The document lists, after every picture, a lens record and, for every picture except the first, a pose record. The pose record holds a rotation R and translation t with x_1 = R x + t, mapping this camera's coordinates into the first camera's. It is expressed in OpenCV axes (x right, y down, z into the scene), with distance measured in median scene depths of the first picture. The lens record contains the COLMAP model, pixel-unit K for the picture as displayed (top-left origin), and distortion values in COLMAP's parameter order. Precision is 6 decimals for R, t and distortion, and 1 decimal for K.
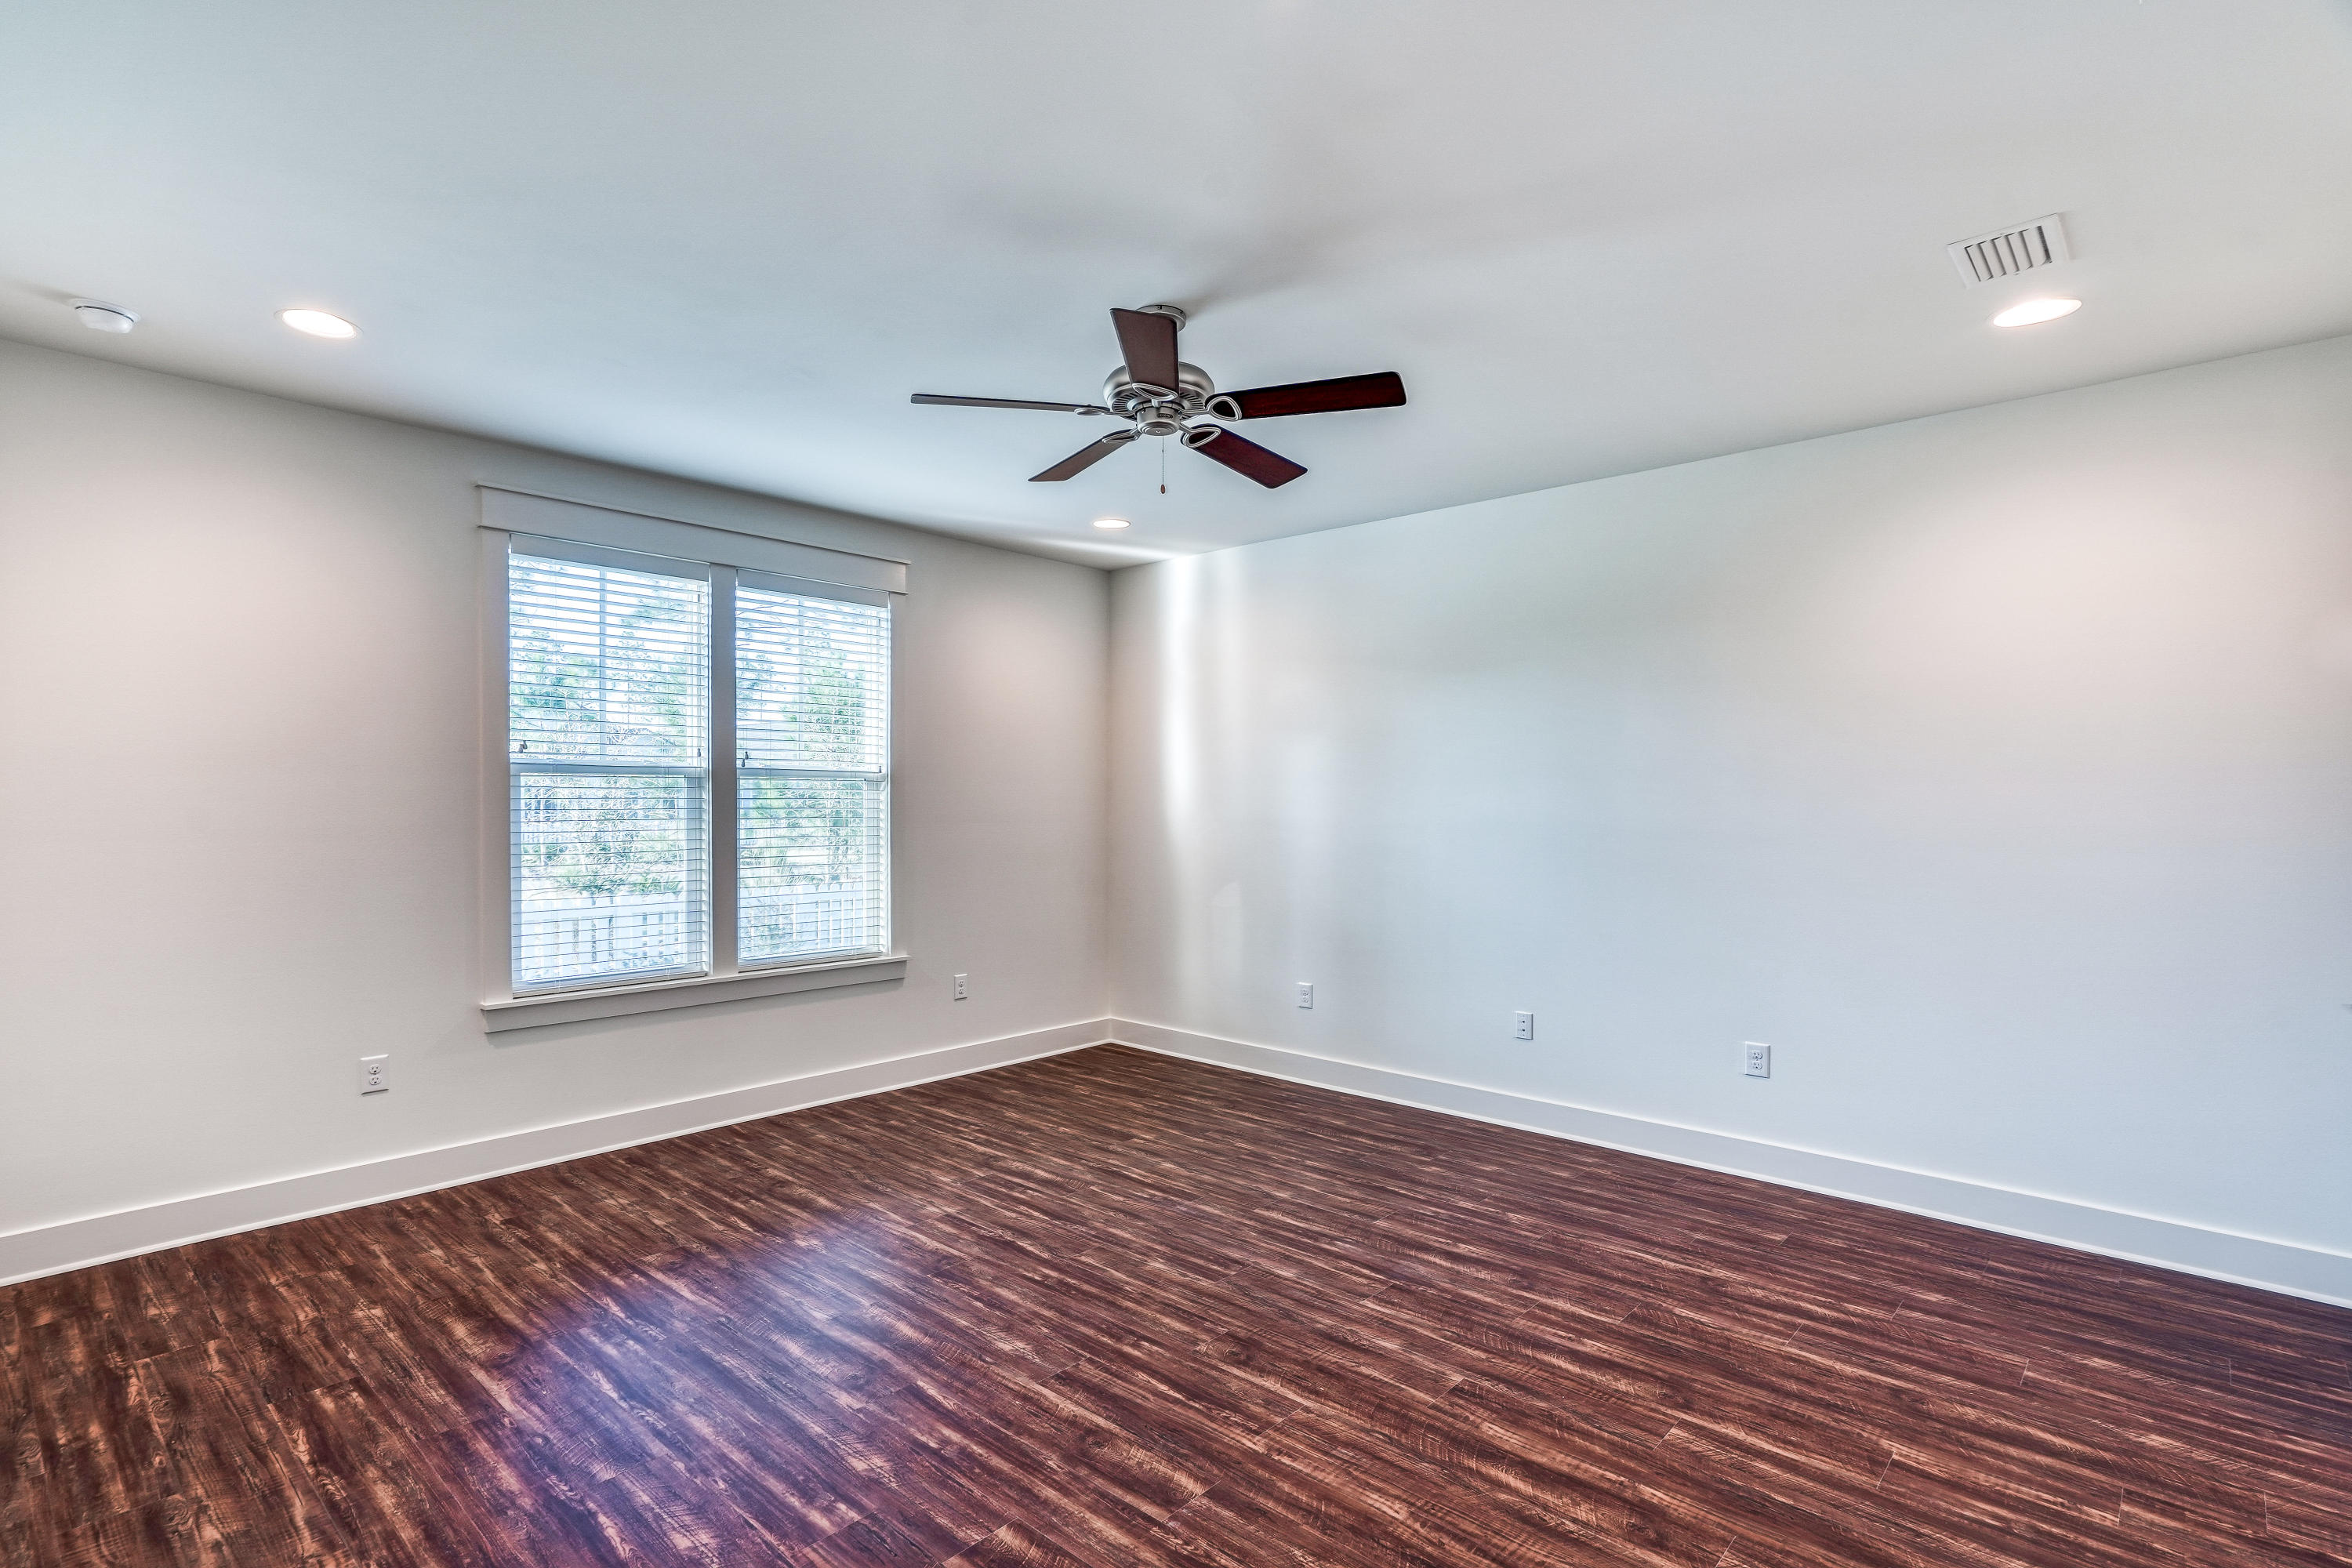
lens RADIAL K [[1106.4, 0, 1170.2], [0, 1106.4, 802.9], [0, 0, 1]] dist [0.015129, -0.000547]
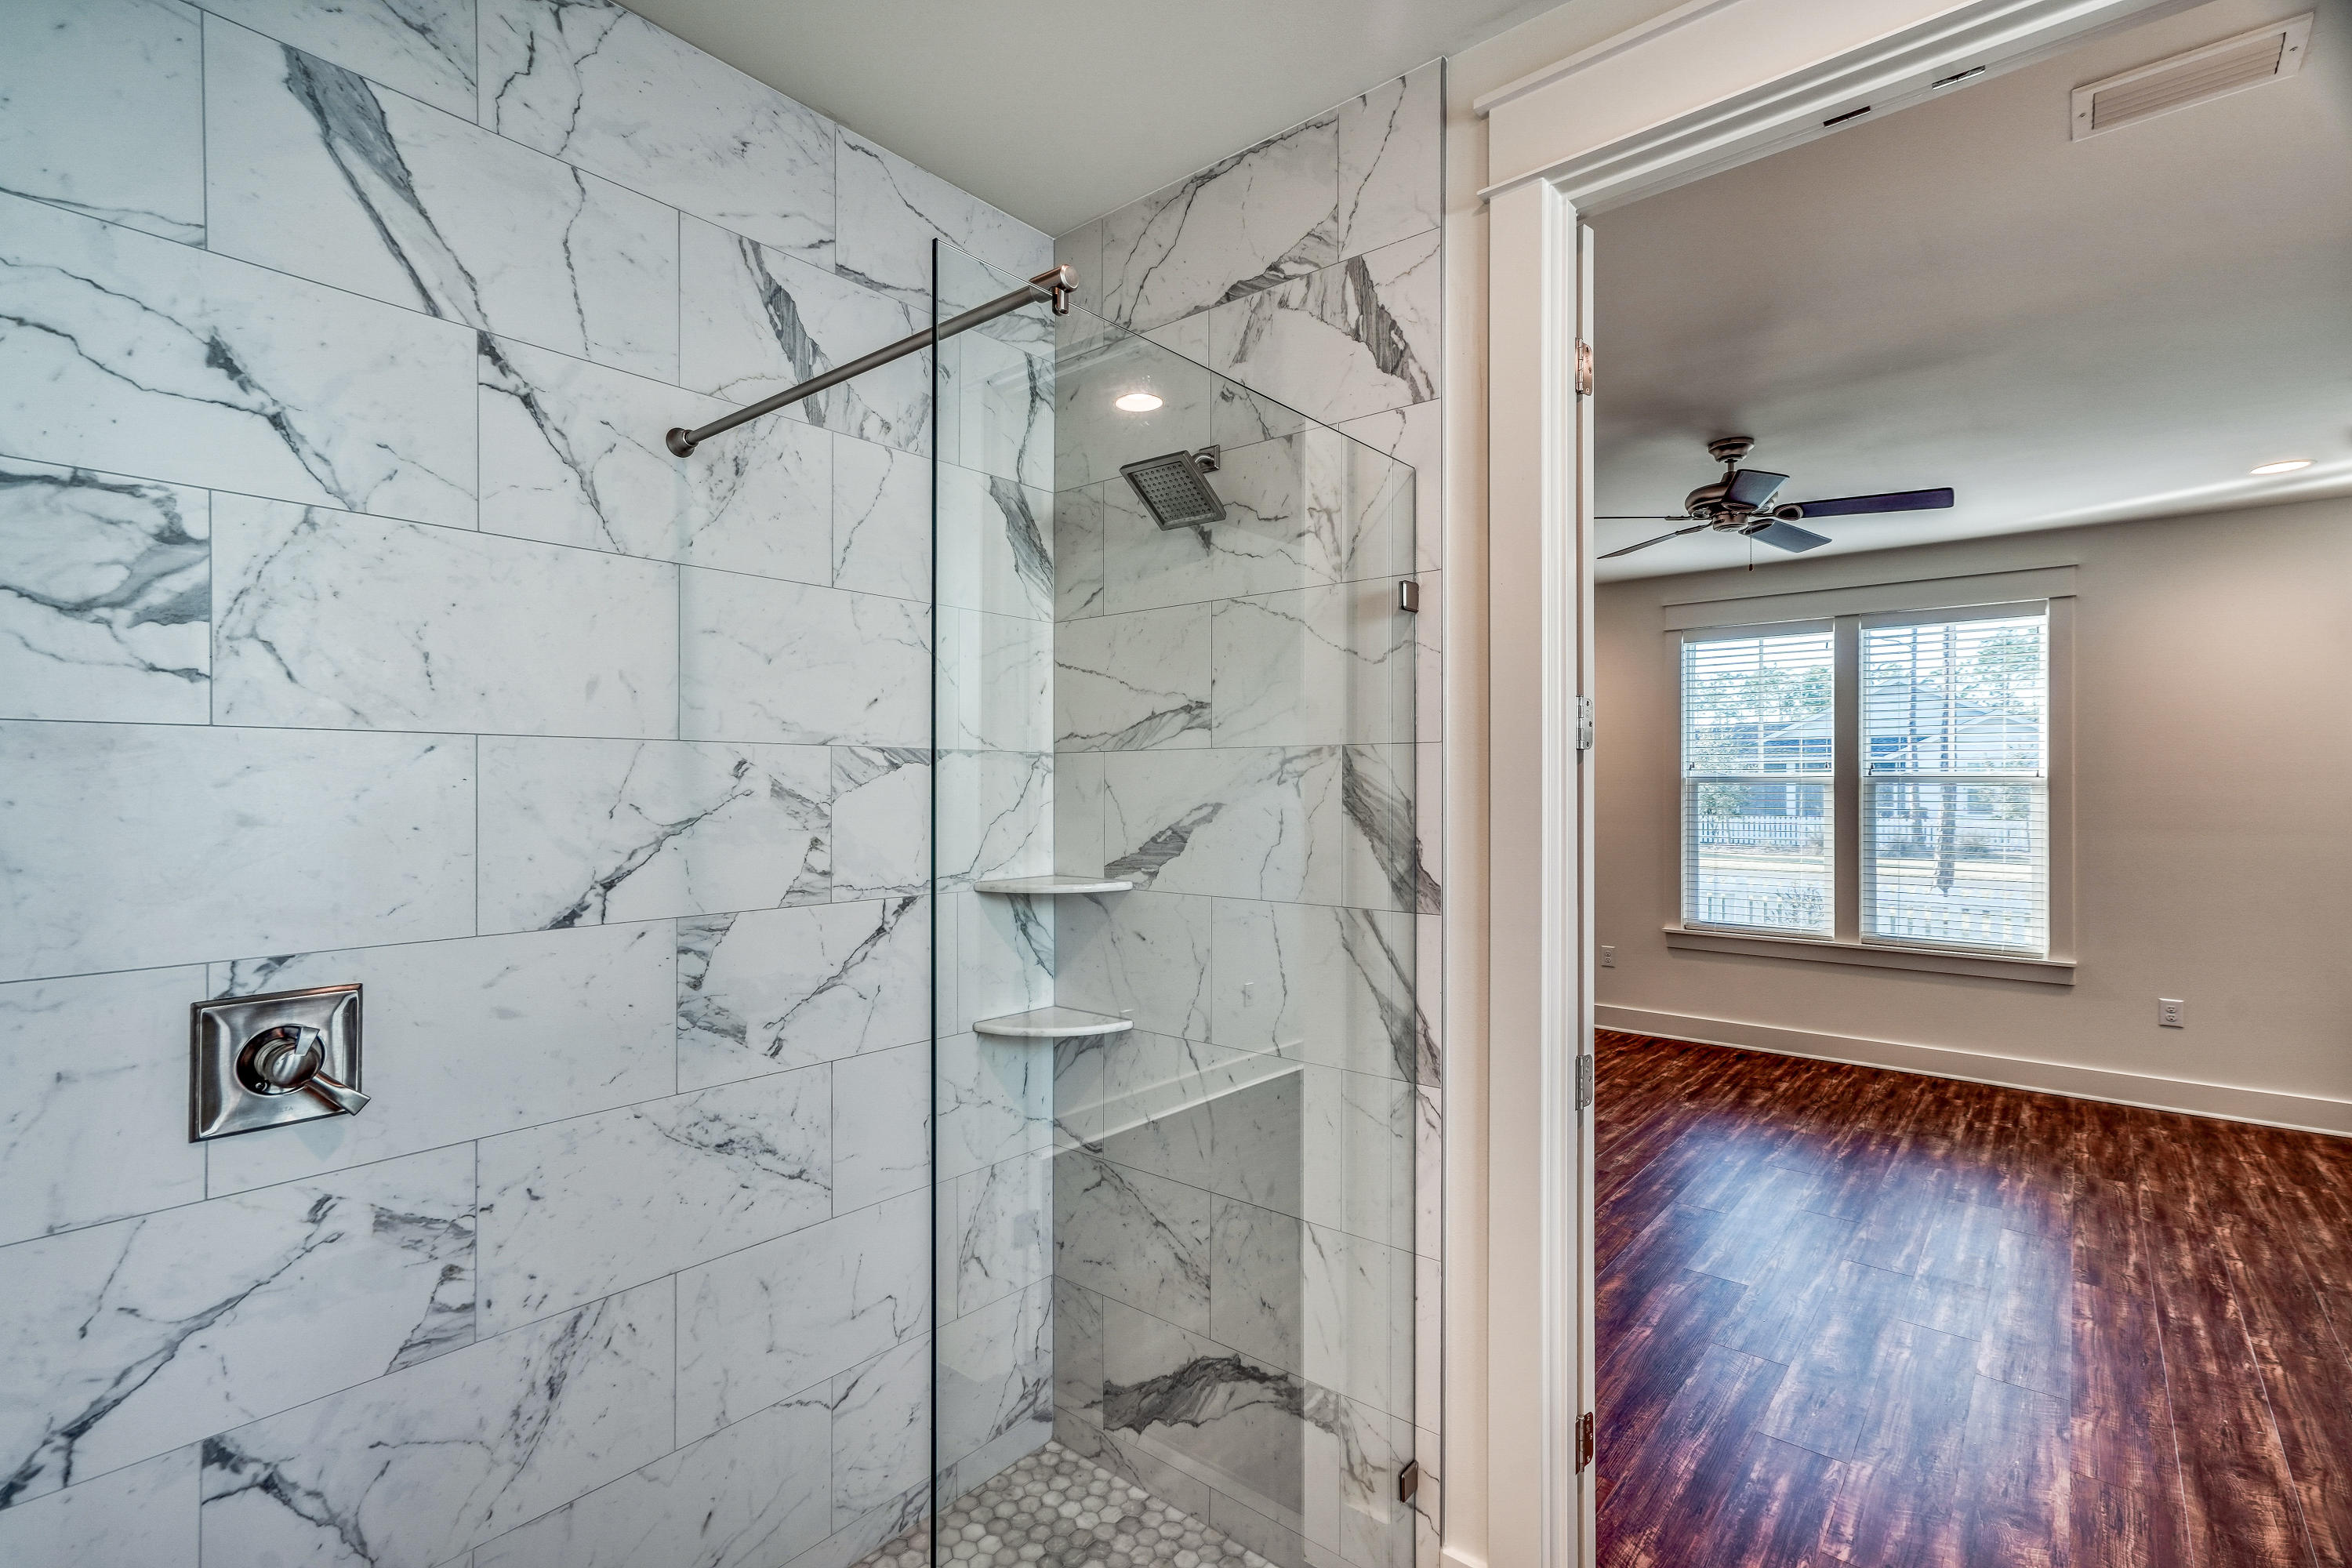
lens RADIAL K [[1106.4, 0, 1170.2], [0, 1106.4, 802.9], [0, 0, 1]] dist [0.015129, -0.000547]
pose [[0.063294, 0.011739, -0.997926, 1.240100], [-0.003509, 0.999927, 0.011540, -0.022298], [0.997989, 0.002771, 0.063330, 0.245758]]
